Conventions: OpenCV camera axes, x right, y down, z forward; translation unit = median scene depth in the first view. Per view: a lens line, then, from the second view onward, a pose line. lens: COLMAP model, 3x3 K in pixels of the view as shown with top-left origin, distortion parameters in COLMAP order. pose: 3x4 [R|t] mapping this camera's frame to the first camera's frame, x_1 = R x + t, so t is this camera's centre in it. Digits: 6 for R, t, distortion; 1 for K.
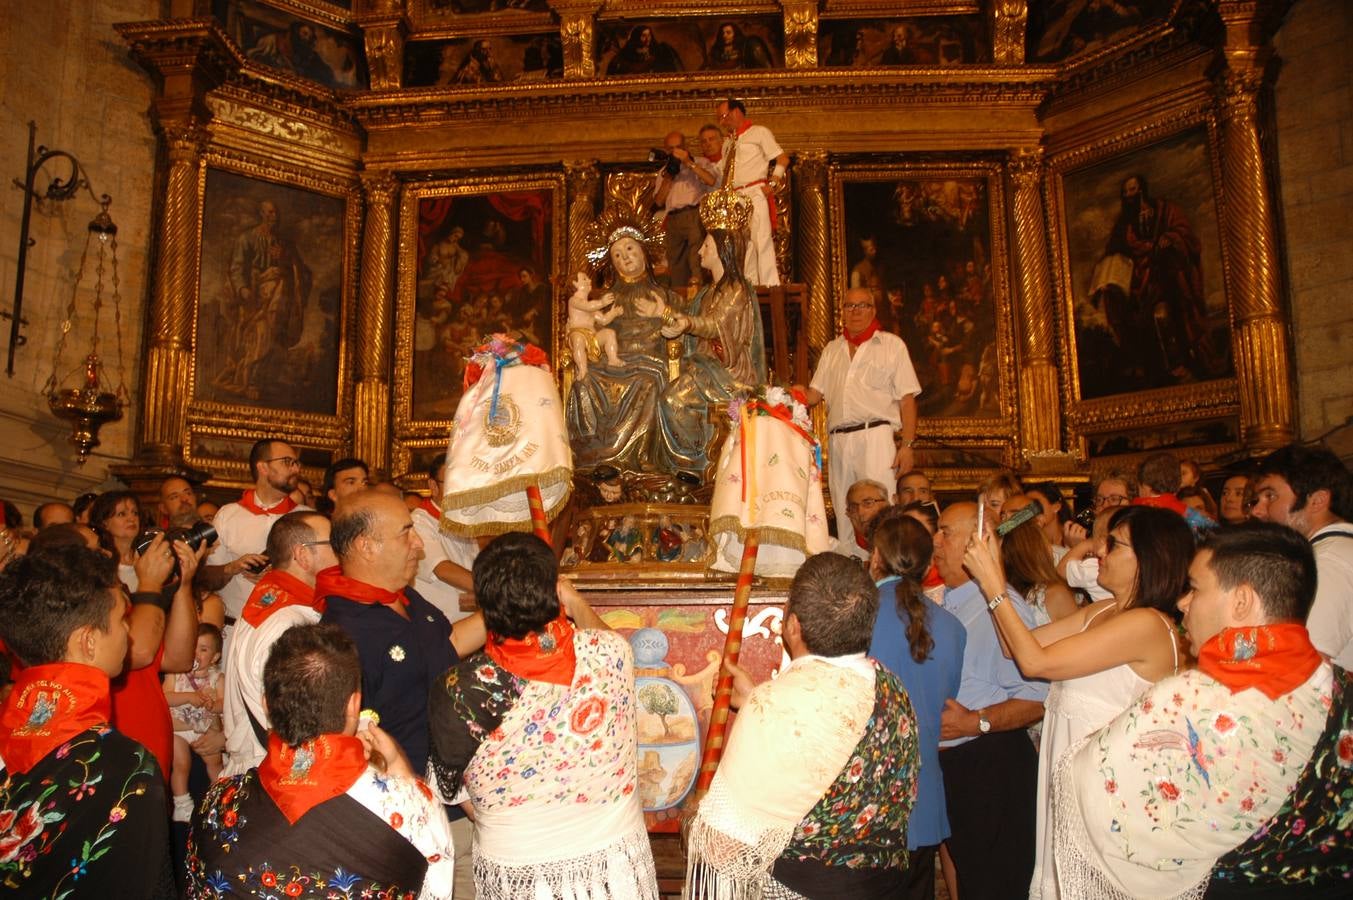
lens RADIAL K [[1072.8, 0, 658.3], [0, 1072.8, 473.4], [0, 0, 1]] dist [-0.172355, 0.169844]
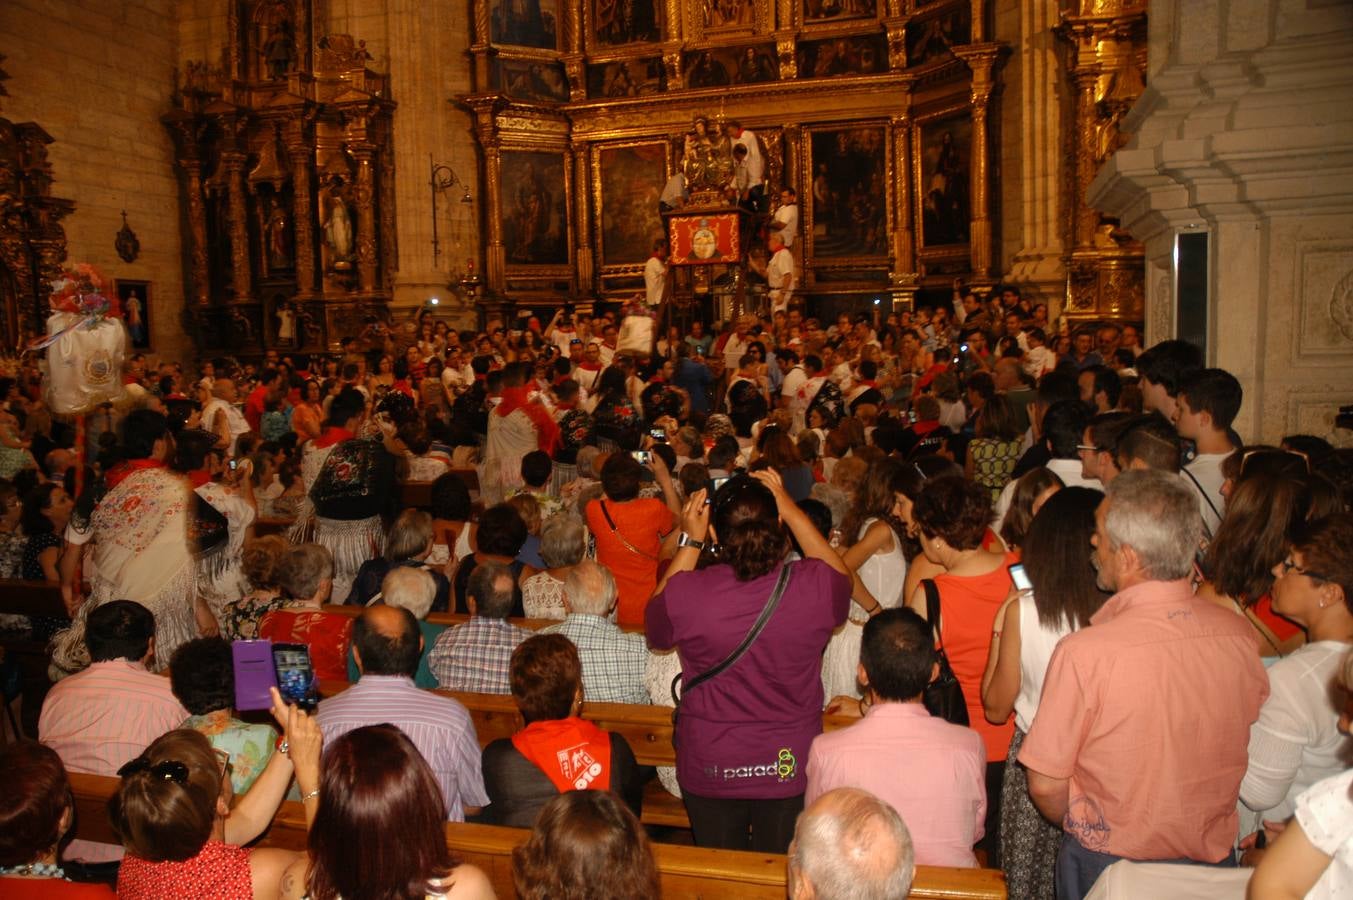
lens RADIAL K [[1072.8, 0, 658.3], [0, 1072.8, 473.4], [0, 0, 1]] dist [-0.172355, 0.169844]
pose [[0.981223, -0.005730, -0.192794, 0.285275], [0.057222, 0.963205, 0.262604, -0.208174], [0.184195, -0.268705, 0.945447, -1.120130]]
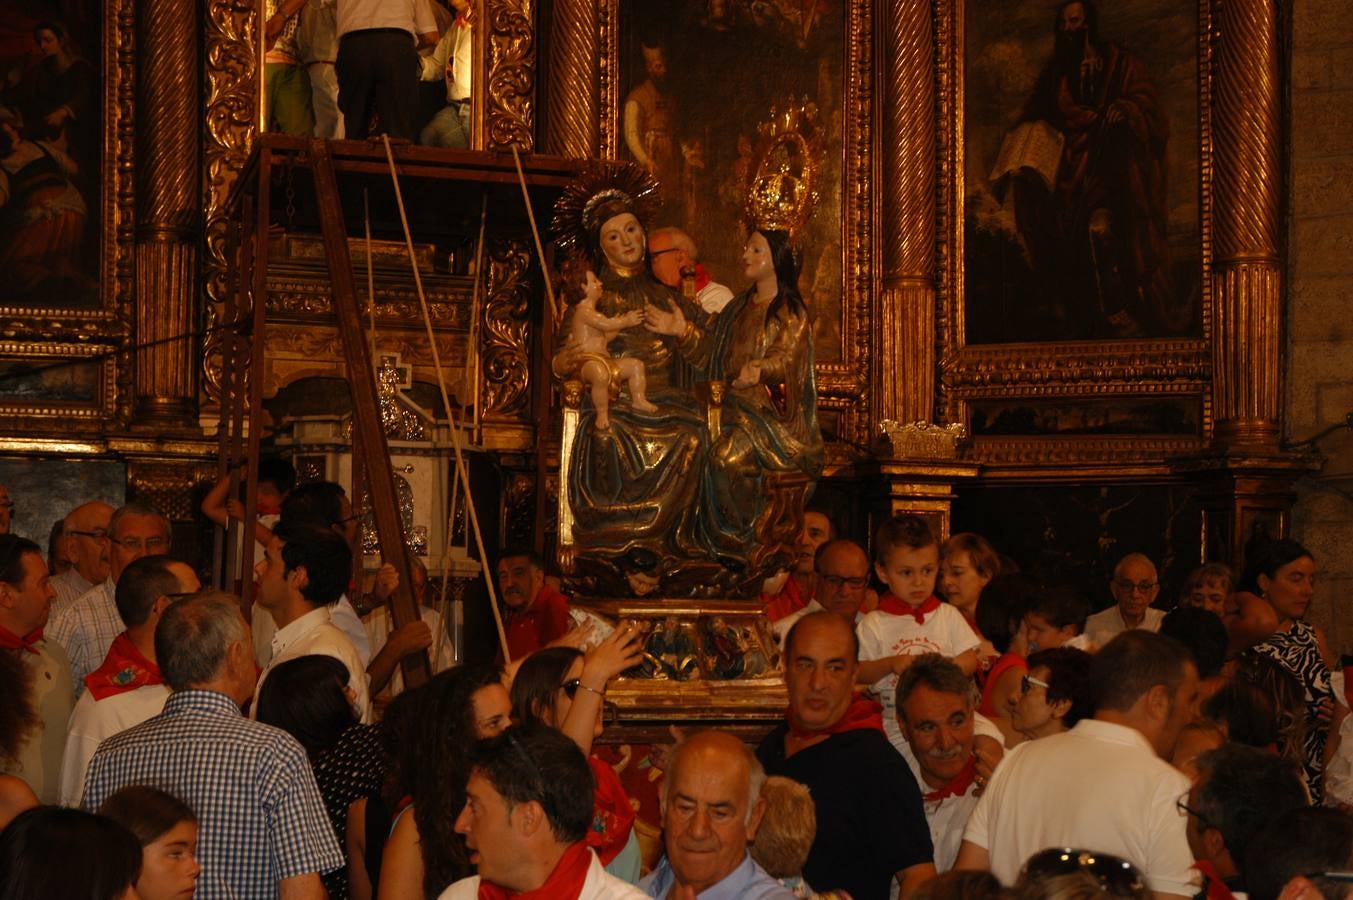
lens RADIAL K [[2178.4, 0, 679.6], [0, 2178.4, 485.9], [0, 0, 1]] dist [0.078787, 0.218685]
pose [[0.926951, 0.035022, 0.373545, -0.253539], [-0.068106, 0.994799, 0.075735, -0.071631], [-0.368950, -0.095643, 0.924515, -0.183119]]
